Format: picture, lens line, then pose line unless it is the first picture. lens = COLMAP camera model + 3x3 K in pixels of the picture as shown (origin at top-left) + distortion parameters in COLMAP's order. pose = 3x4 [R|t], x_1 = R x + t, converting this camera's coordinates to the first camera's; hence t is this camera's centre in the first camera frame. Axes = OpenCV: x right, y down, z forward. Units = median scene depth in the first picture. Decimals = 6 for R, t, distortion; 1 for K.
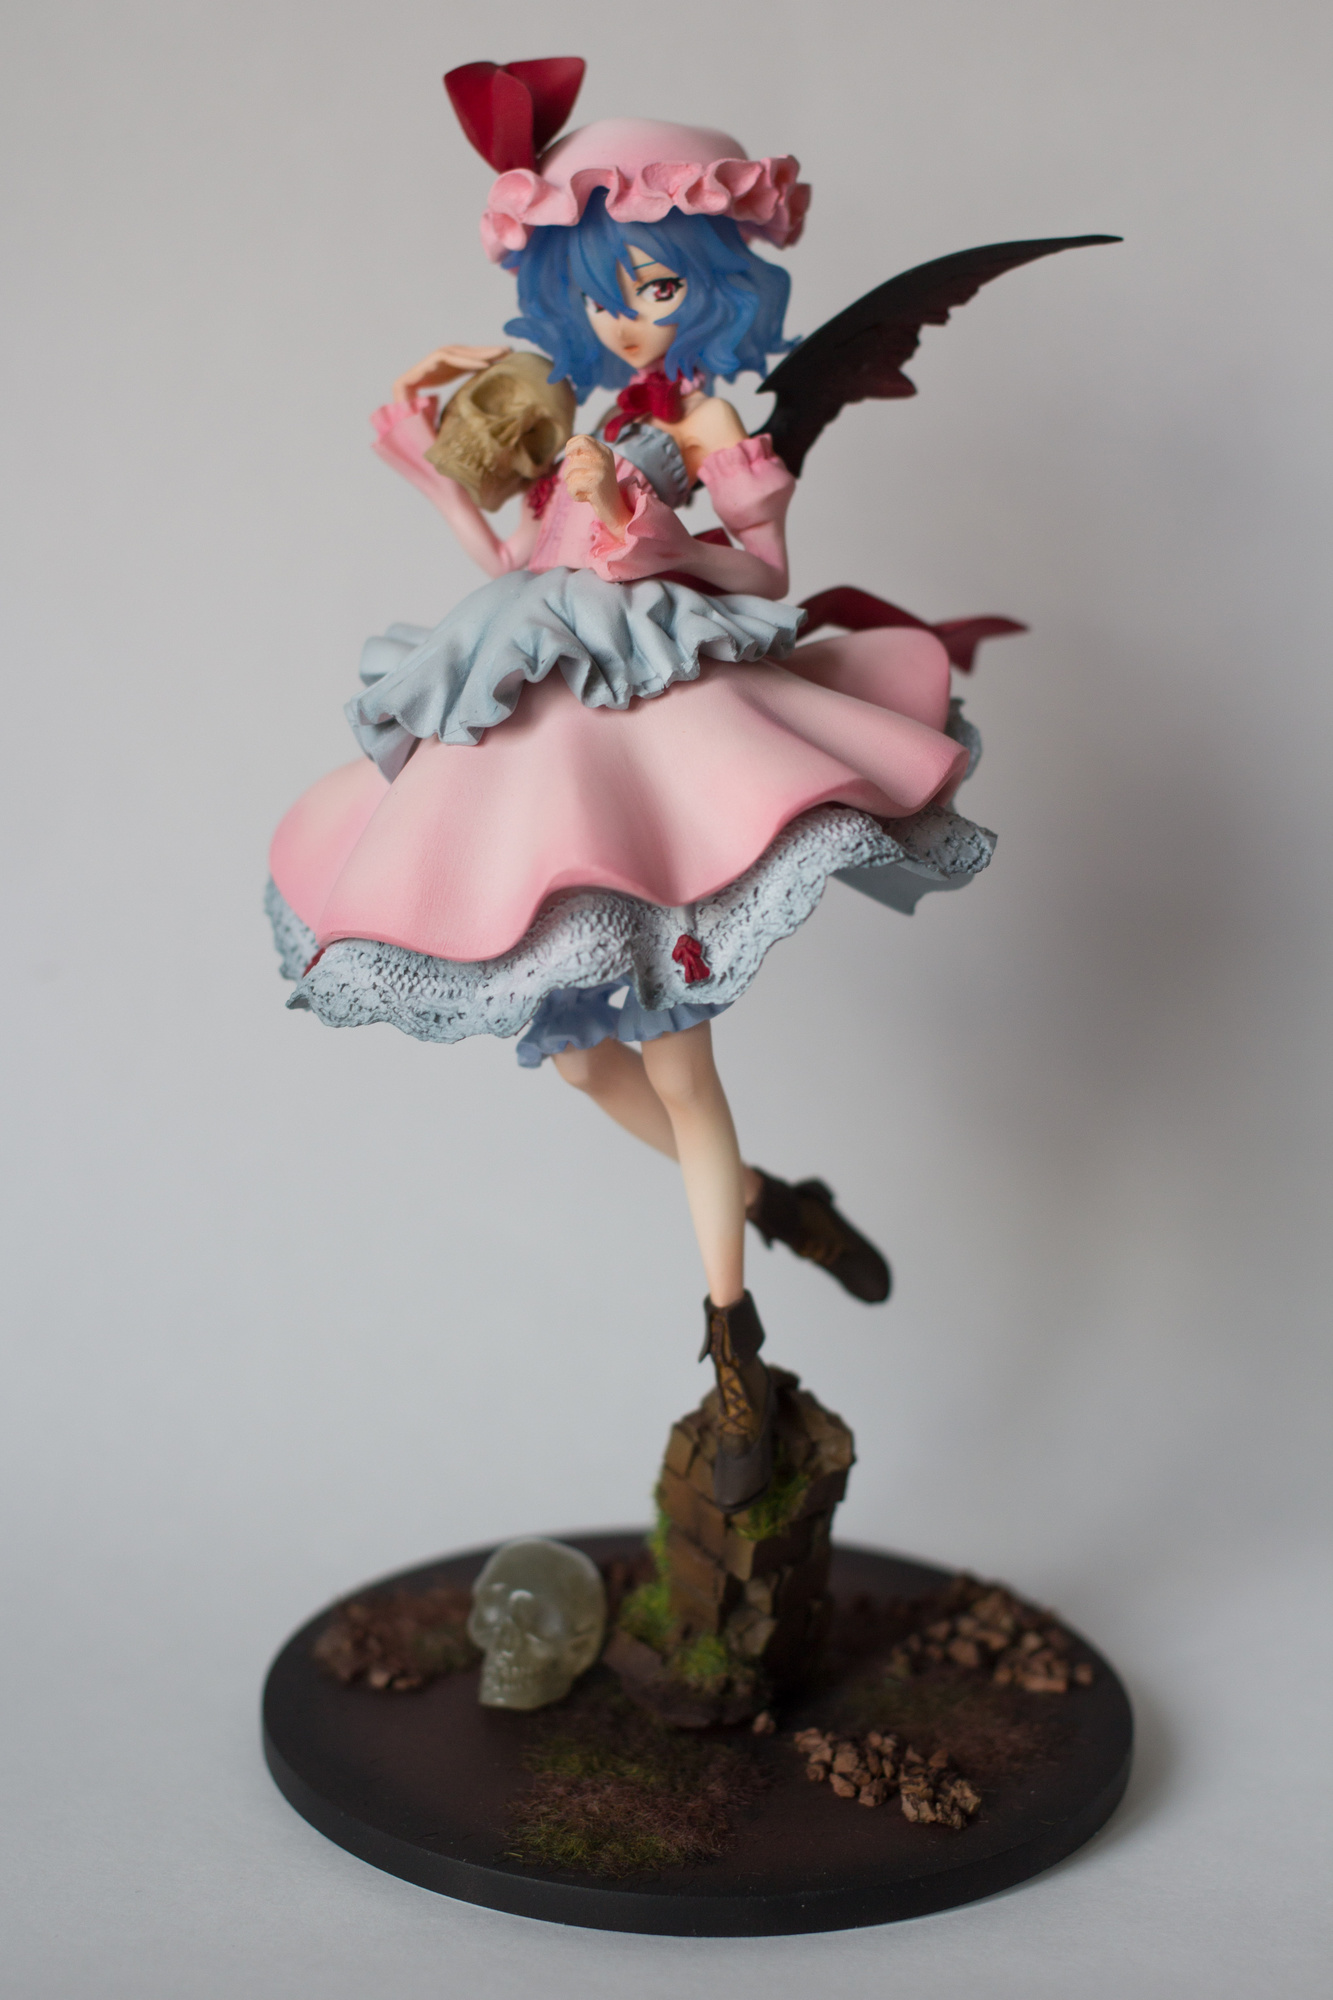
lens RADIAL K [[3823.0, 0, 668.1], [0, 3823.0, 1060.1], [0, 0, 1]] dist [-0.046309, -0.264989]
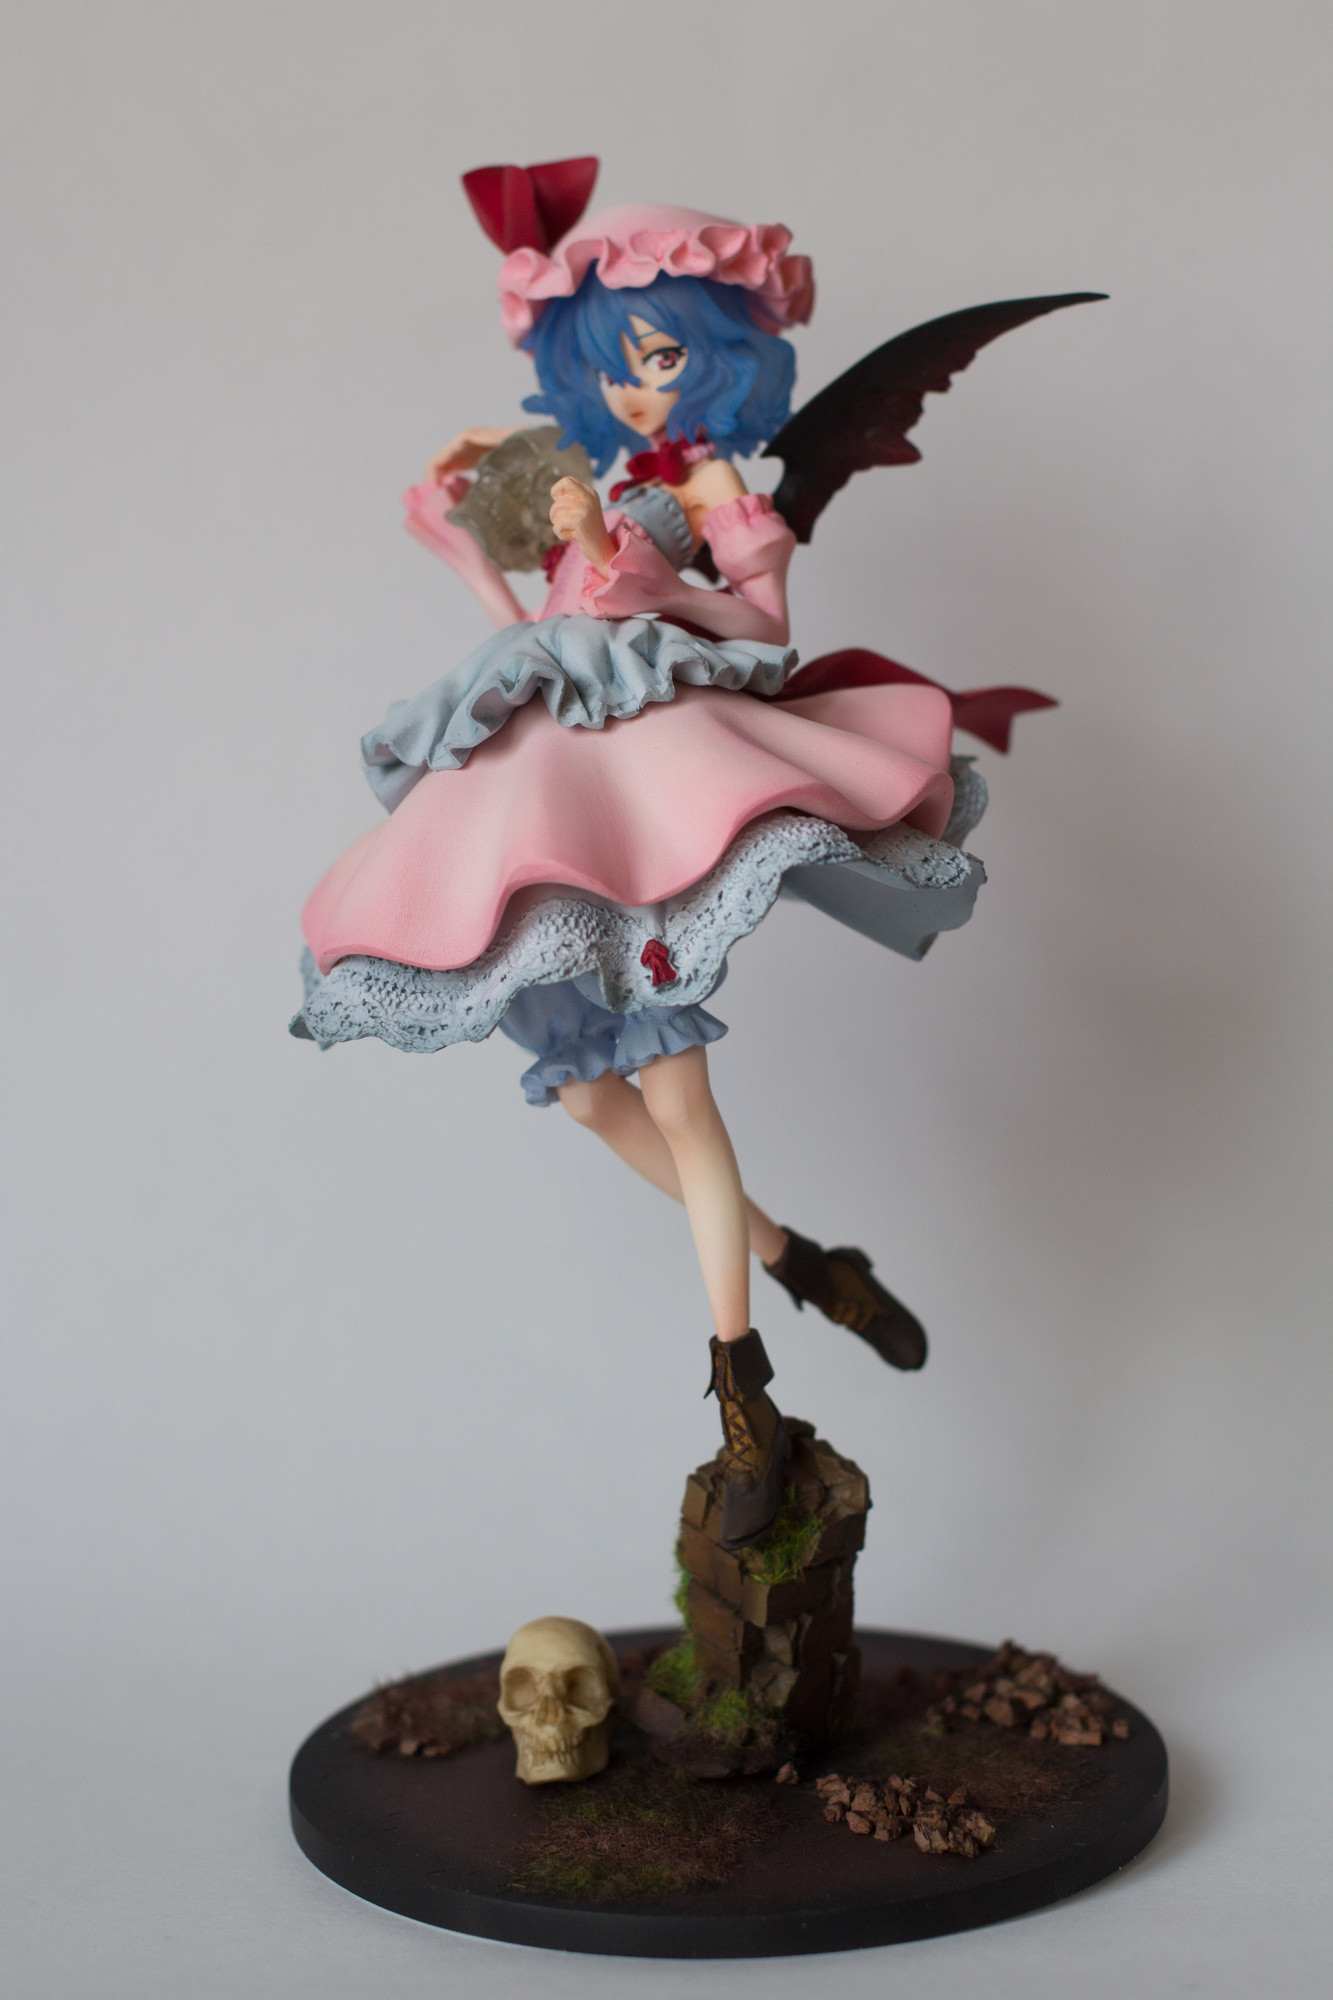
lens RADIAL K [[3823.0, 0, 668.1], [0, 3823.0, 1060.1], [0, 0, 1]] dist [-0.046309, -0.264989]
pose [[0.990710, -0.011134, -0.135539, 0.138844], [-0.007733, 0.990418, -0.137884, 0.132569], [0.135775, 0.137651, 0.981131, 0.000354]]
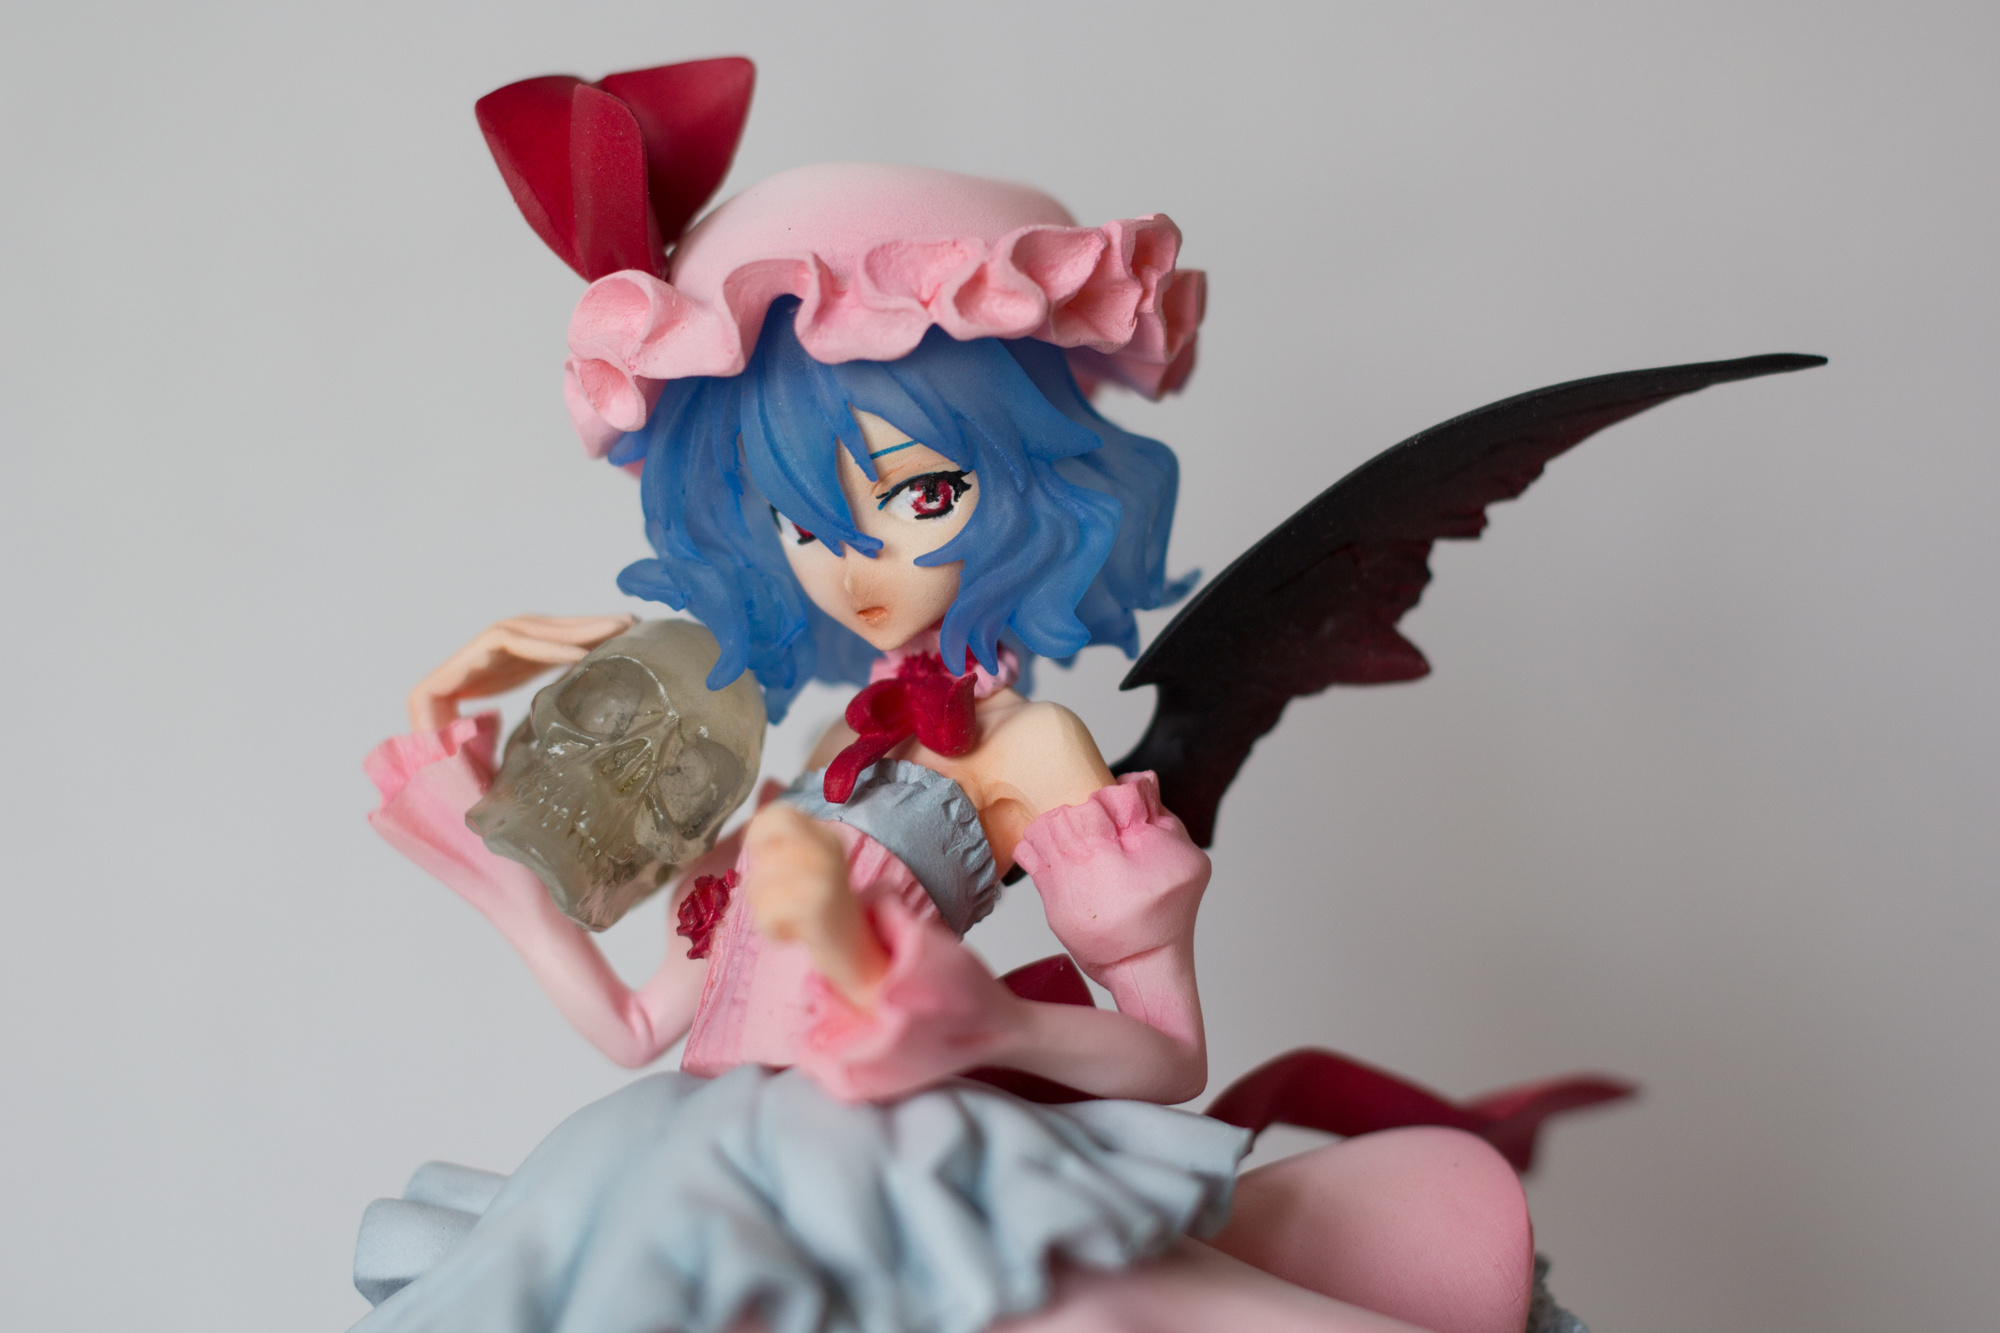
lens RADIAL K [[4212.4, 0, 1000.0], [0, 4212.4, 666.5], [0, 0, 1]] dist [-0.127498, -0.040624]
pose [[0.998752, -0.040880, 0.028685, -0.009001], [0.044505, 0.989167, -0.139885, -0.101624], [-0.022656, 0.140987, 0.989752, 0.453255]]
